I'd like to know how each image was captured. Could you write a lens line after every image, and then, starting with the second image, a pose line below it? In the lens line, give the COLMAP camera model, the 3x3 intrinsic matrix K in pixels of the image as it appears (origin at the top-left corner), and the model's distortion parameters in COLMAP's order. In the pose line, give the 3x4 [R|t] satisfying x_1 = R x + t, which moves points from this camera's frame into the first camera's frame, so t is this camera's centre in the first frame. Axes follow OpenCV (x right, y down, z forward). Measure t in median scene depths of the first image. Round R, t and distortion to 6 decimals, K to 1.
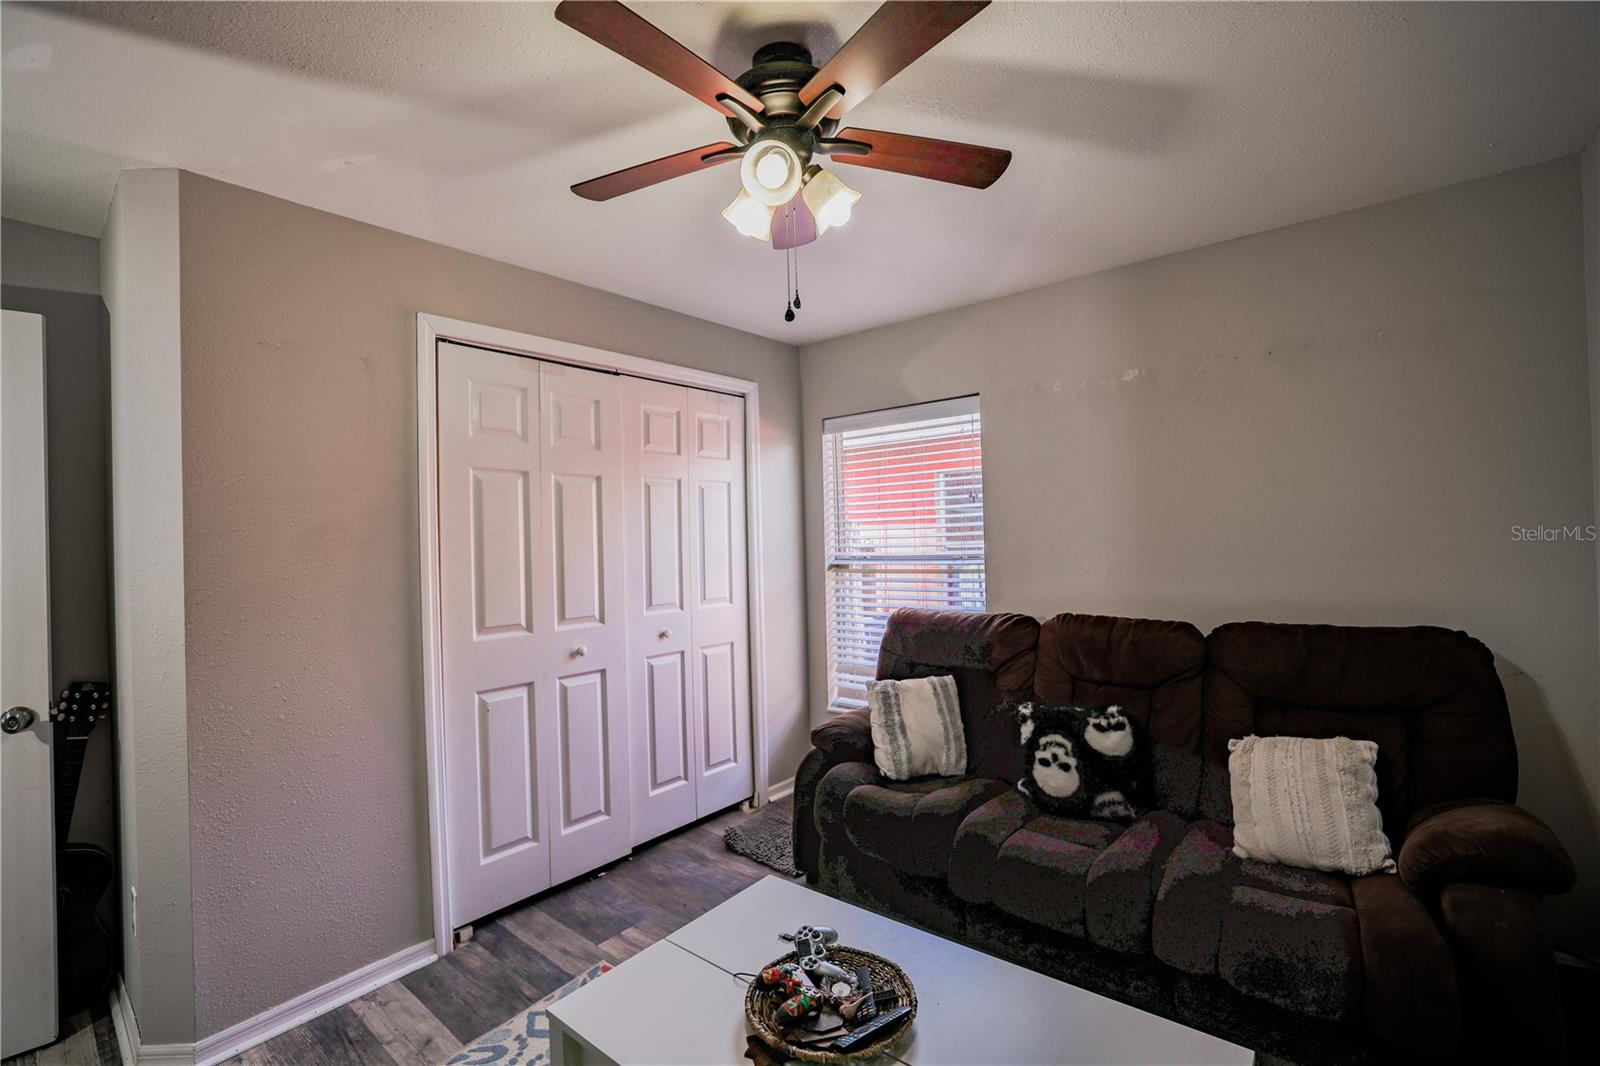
lens RADIAL K [[669.6, 0, 800.0], [0, 669.6, 533.0], [0, 0, 1]] dist [-0.000657, -0.000055]
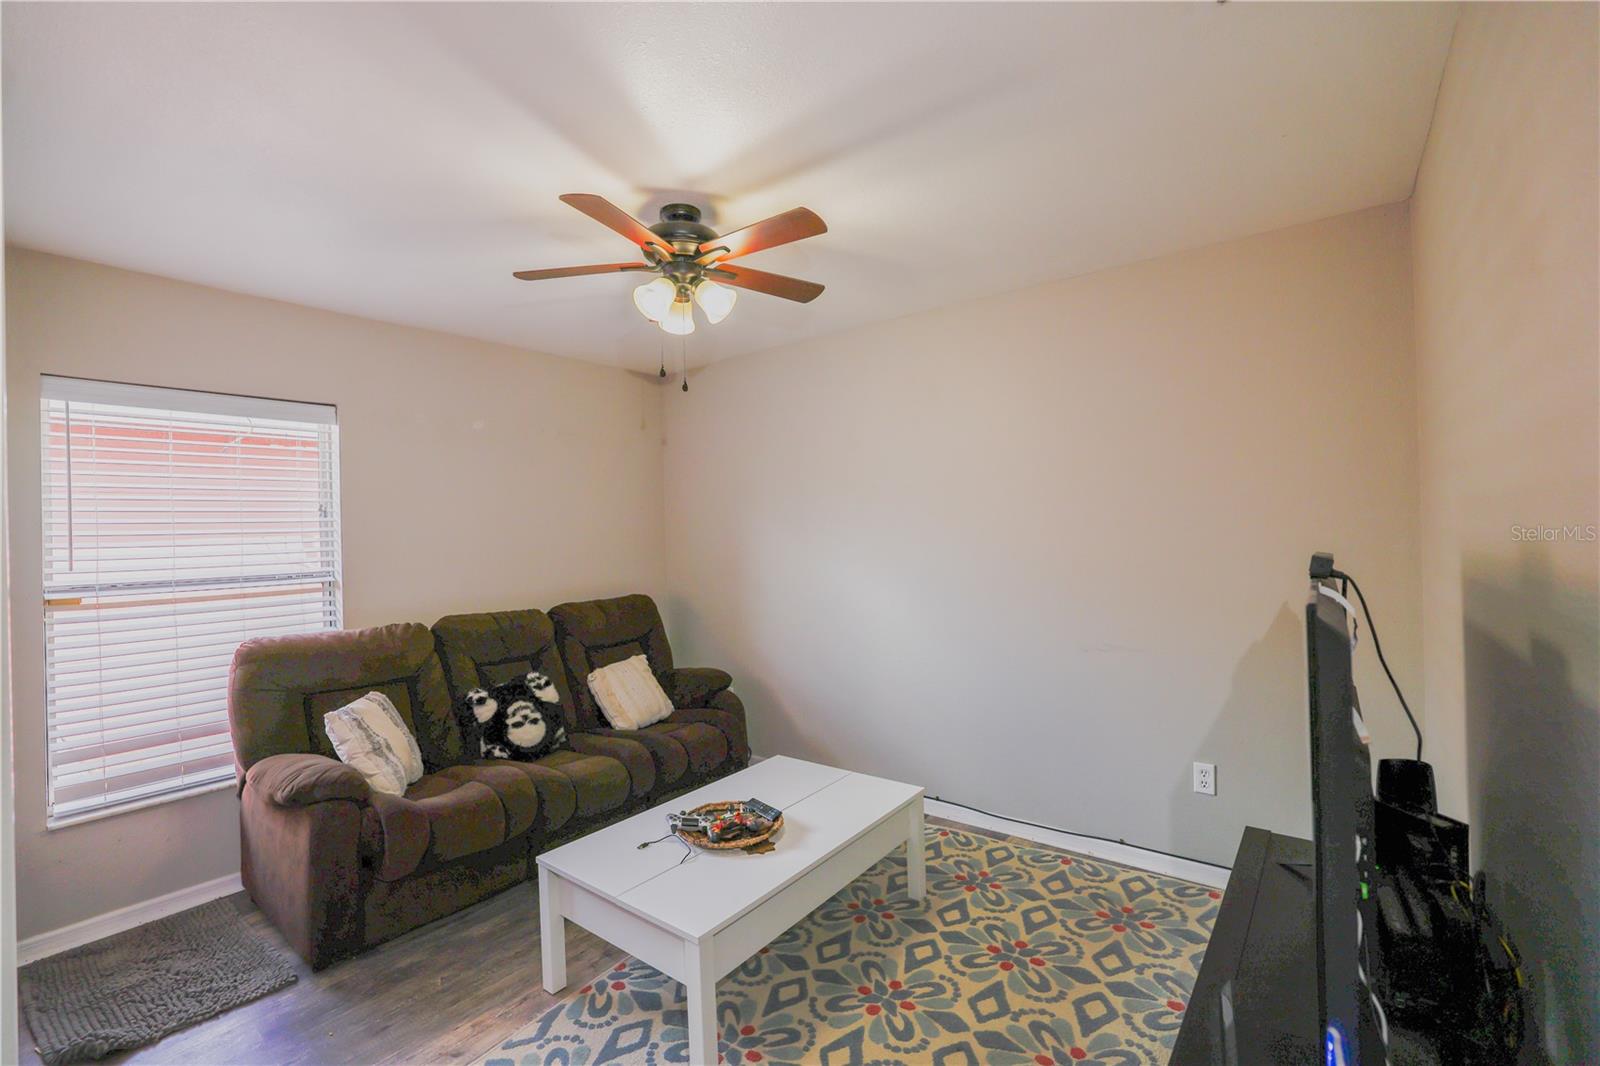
lens RADIAL K [[704.2, 0, 794.6], [0, 704.2, 530.5], [0, 0, 1]] dist [-0.044378, 0.016871]
pose [[0.033465, 0.023530, 0.999163, -0.946046], [0.016704, 0.999570, -0.024099, 0.012081], [-0.999300, 0.017497, 0.033058, 0.414104]]
